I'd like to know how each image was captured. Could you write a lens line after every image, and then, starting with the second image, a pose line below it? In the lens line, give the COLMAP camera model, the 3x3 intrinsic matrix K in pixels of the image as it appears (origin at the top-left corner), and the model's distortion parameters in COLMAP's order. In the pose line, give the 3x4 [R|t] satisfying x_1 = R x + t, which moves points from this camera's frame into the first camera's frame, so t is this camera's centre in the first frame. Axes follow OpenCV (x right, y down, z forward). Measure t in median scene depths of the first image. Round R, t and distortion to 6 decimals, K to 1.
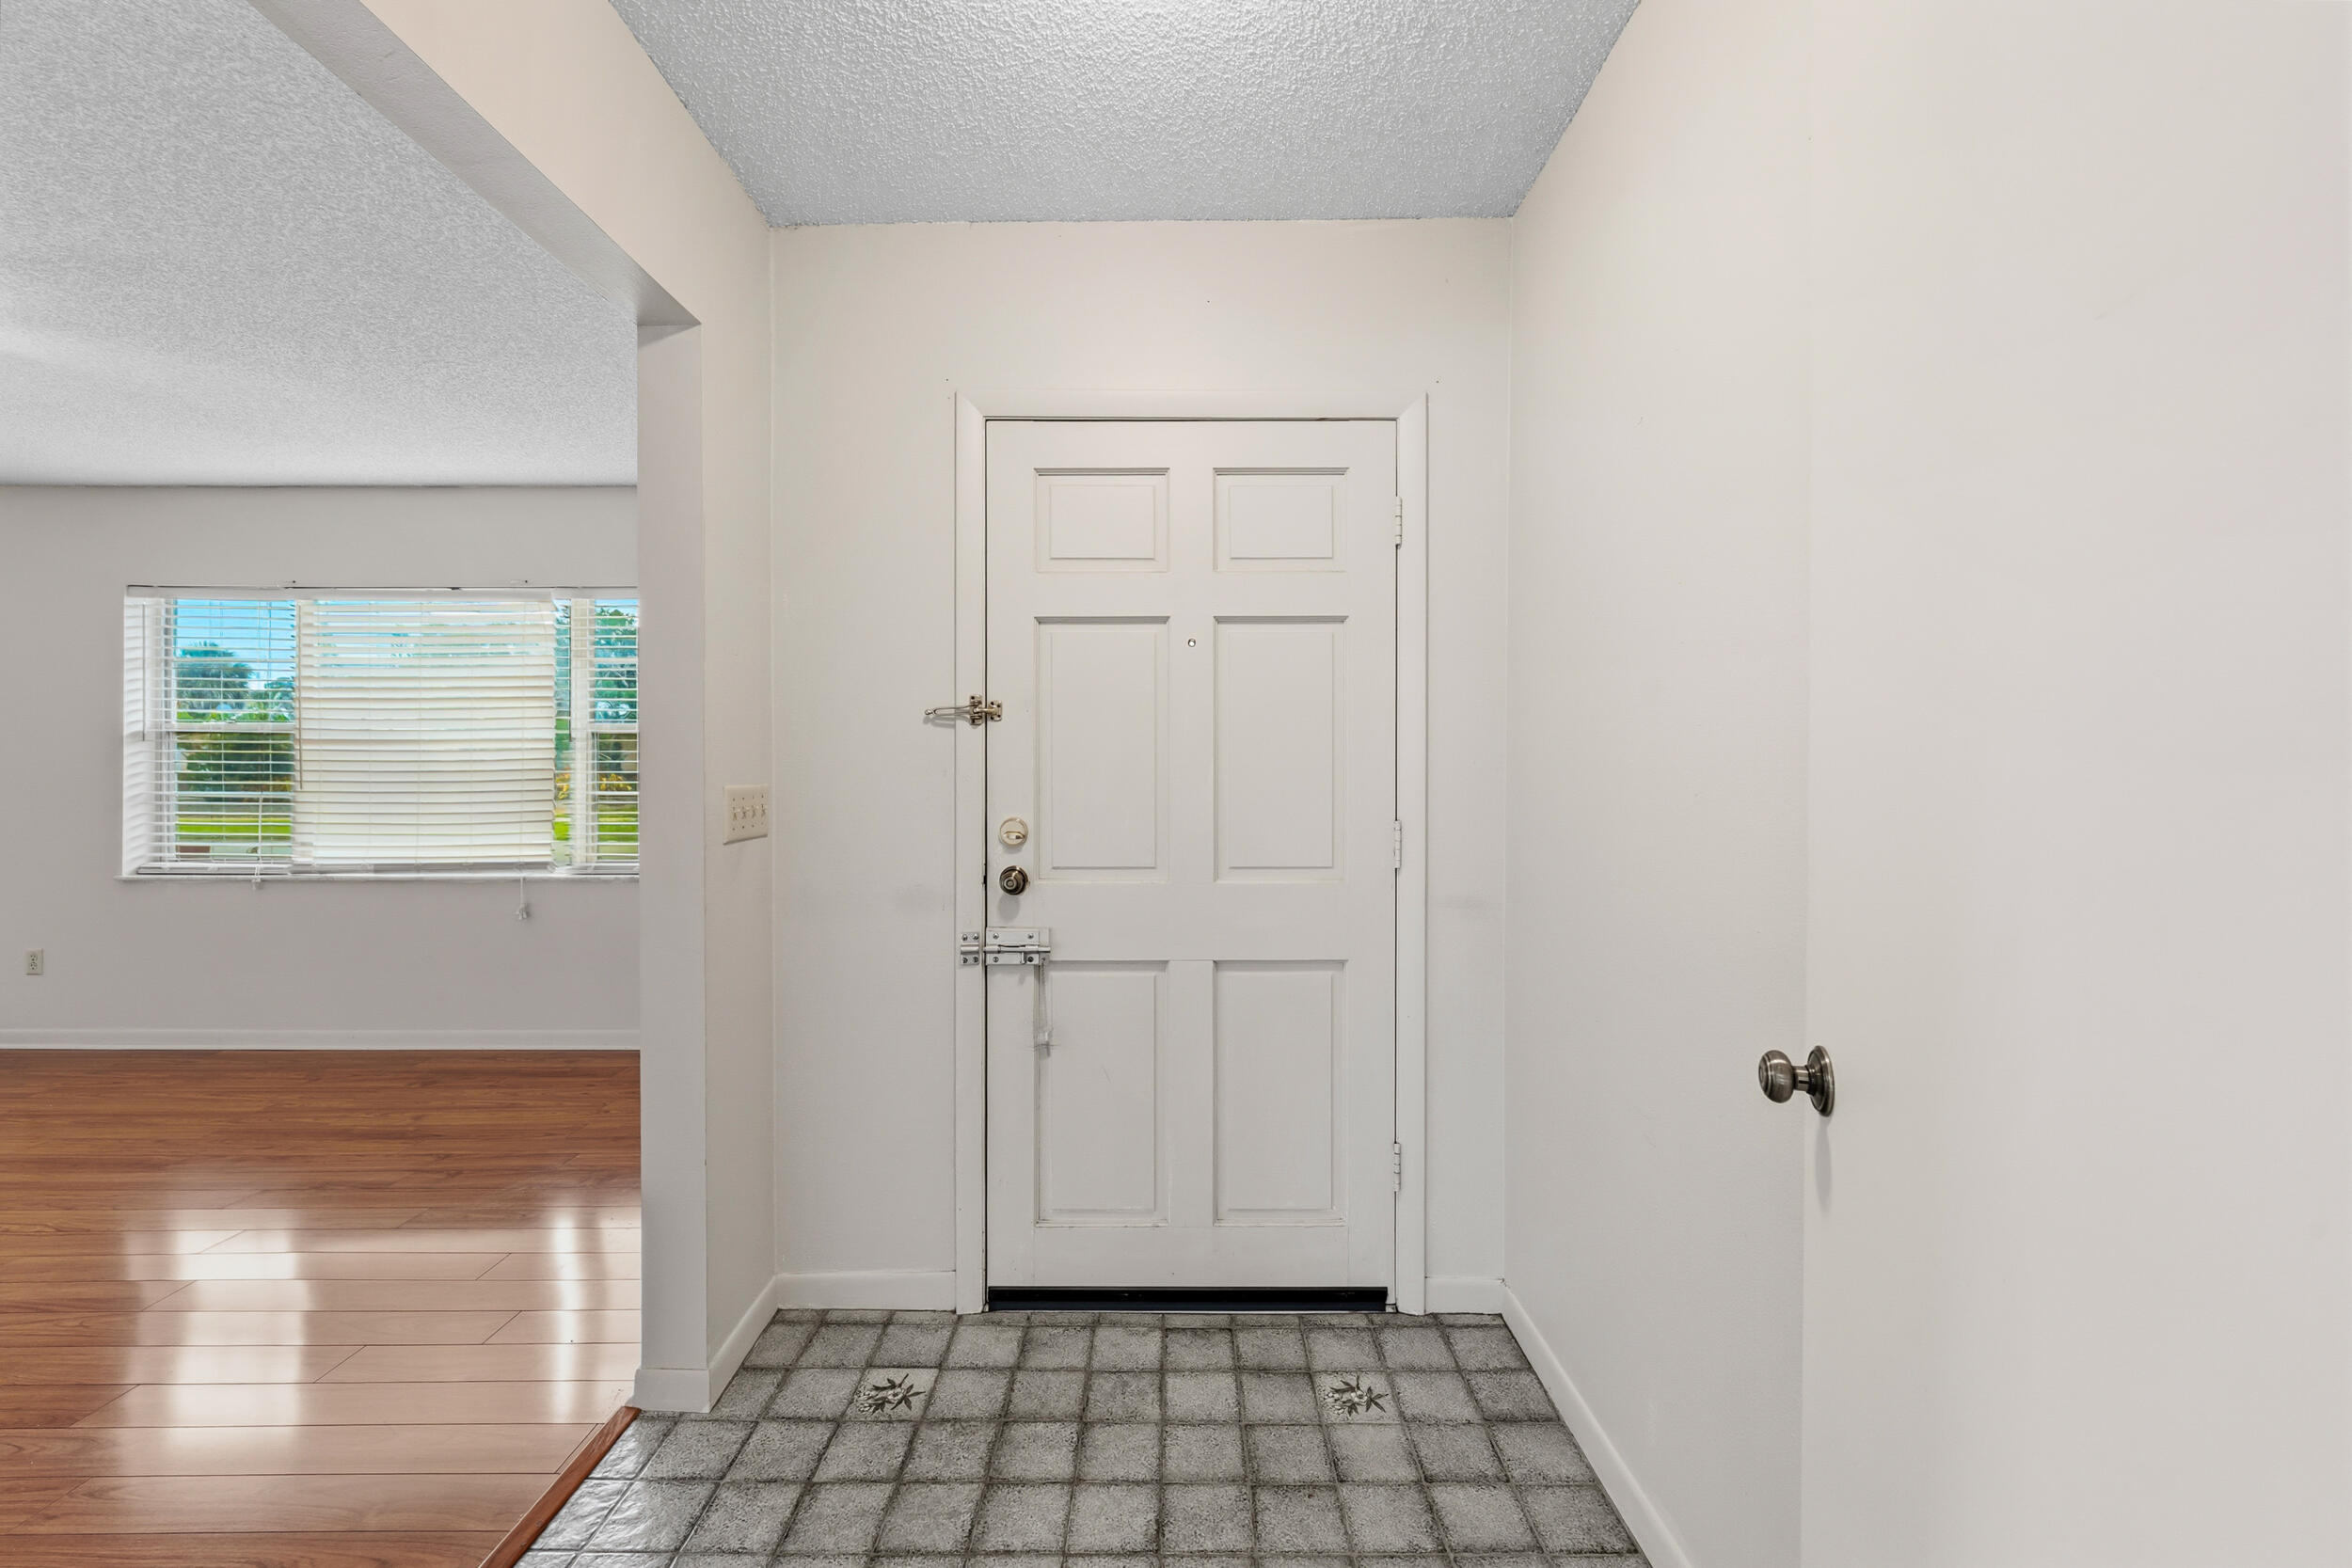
lens RADIAL K [[942.2, 0, 1136.1], [0, 942.2, 773.1], [0, 0, 1]] dist [0.001599, 0.000156]
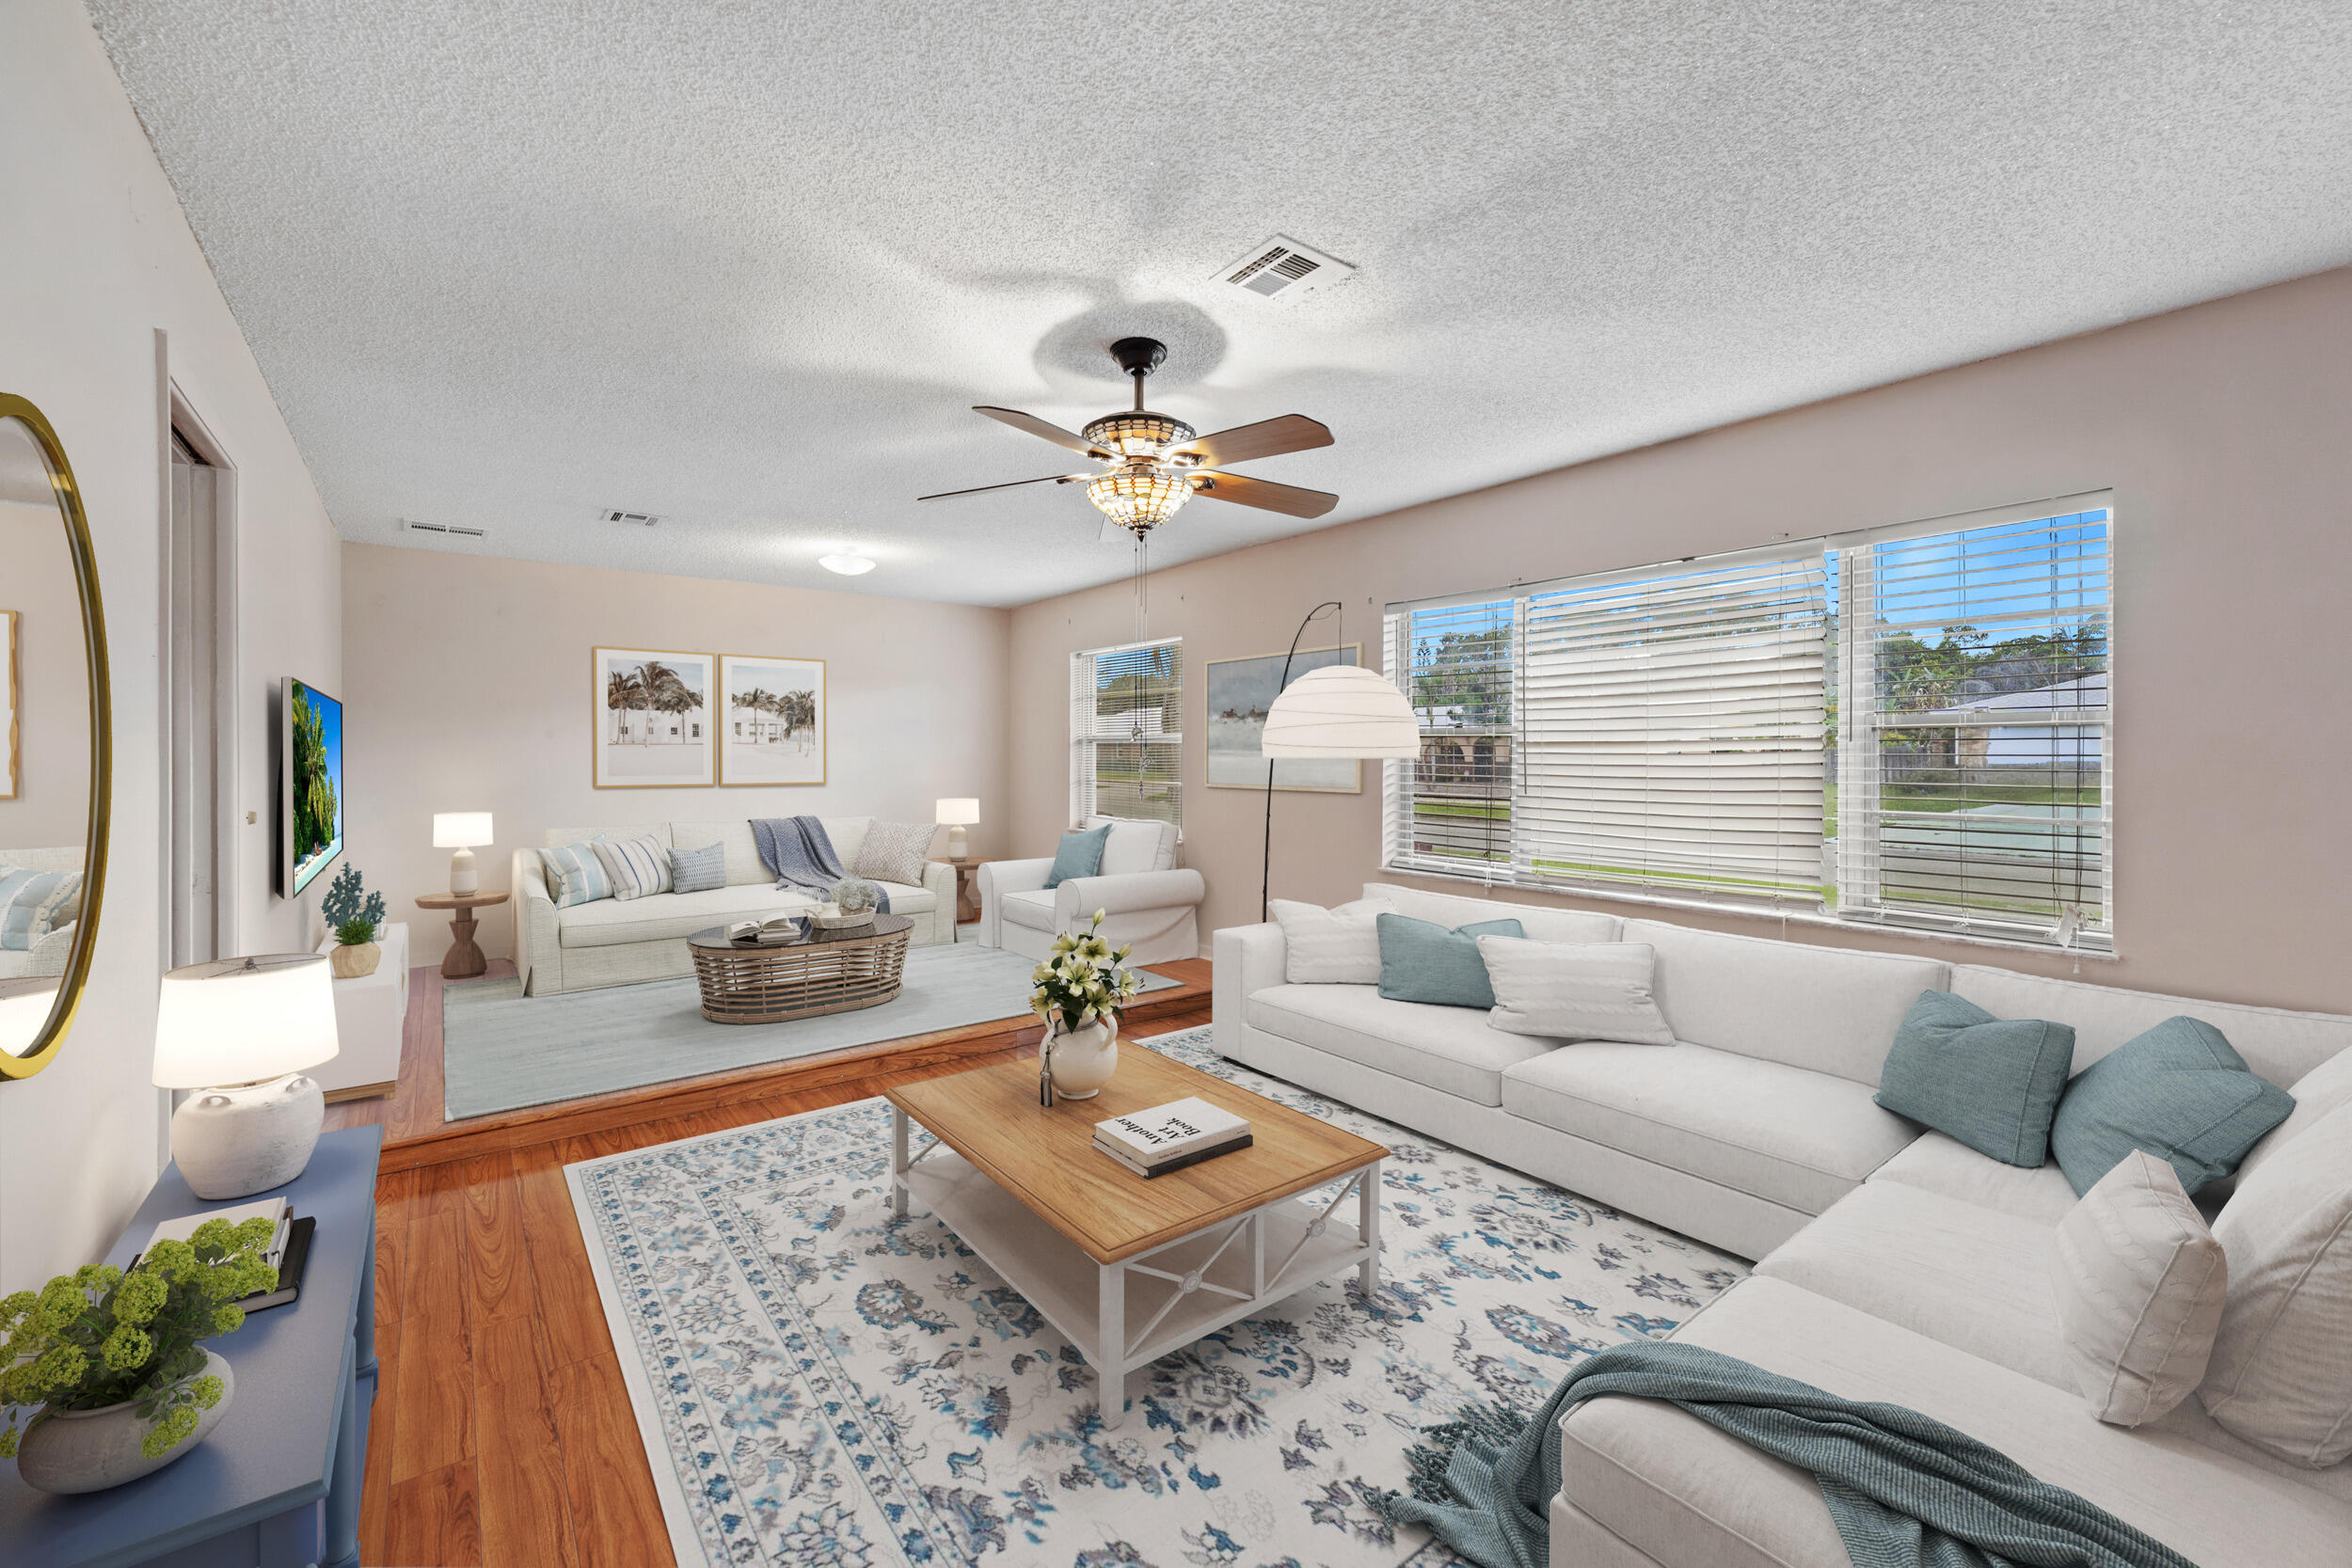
lens RADIAL K [[968.8, 0, 1174.5], [0, 968.8, 757.6], [0, 0, 1]] dist [0.000635, 0.000214]
pose [[0.603472, 0.001842, -0.797382, -0.401219], [0.009343, 0.999912, 0.009381, -0.041871], [0.797329, -0.013111, 0.603402, 0.153112]]
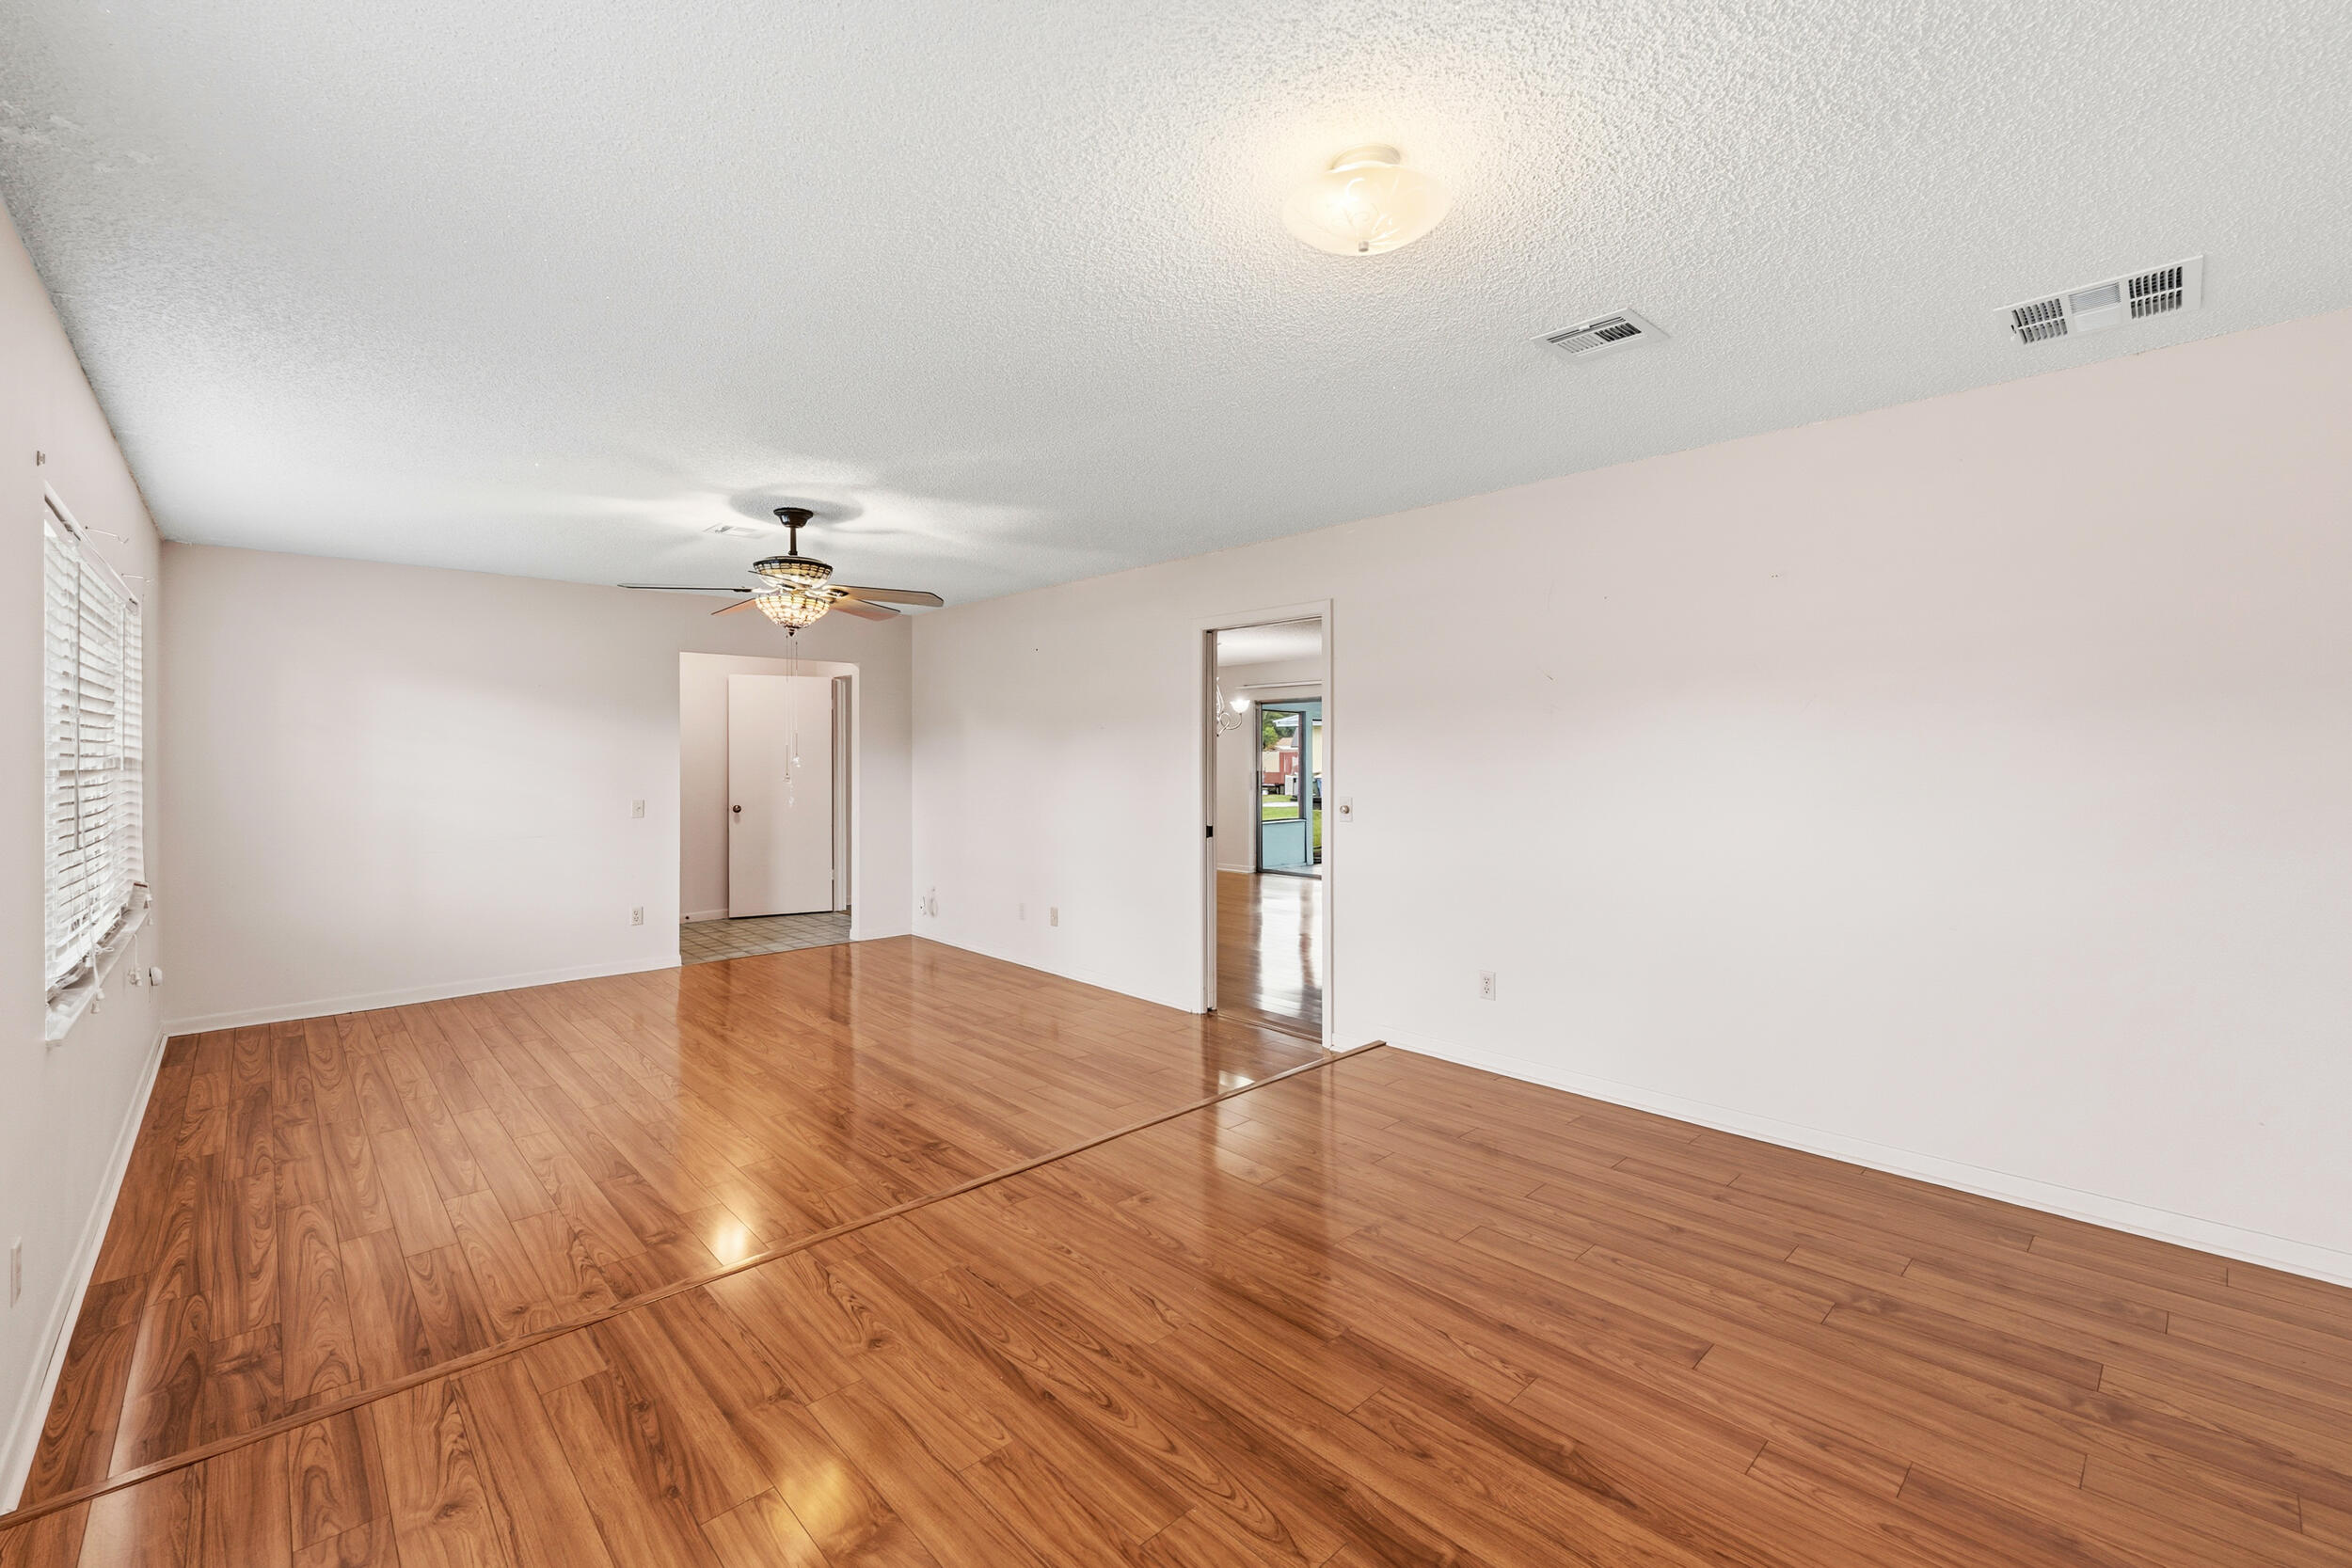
lens RADIAL K [[968.8, 0, 1174.5], [0, 968.8, 757.6], [0, 0, 1]] dist [0.000635, 0.000214]
pose [[-0.681142, -0.002037, 0.732149, -2.390155], [-0.005622, 0.999981, -0.002449, -0.061330], [-0.732130, -0.005784, -0.681140, 1.146745]]
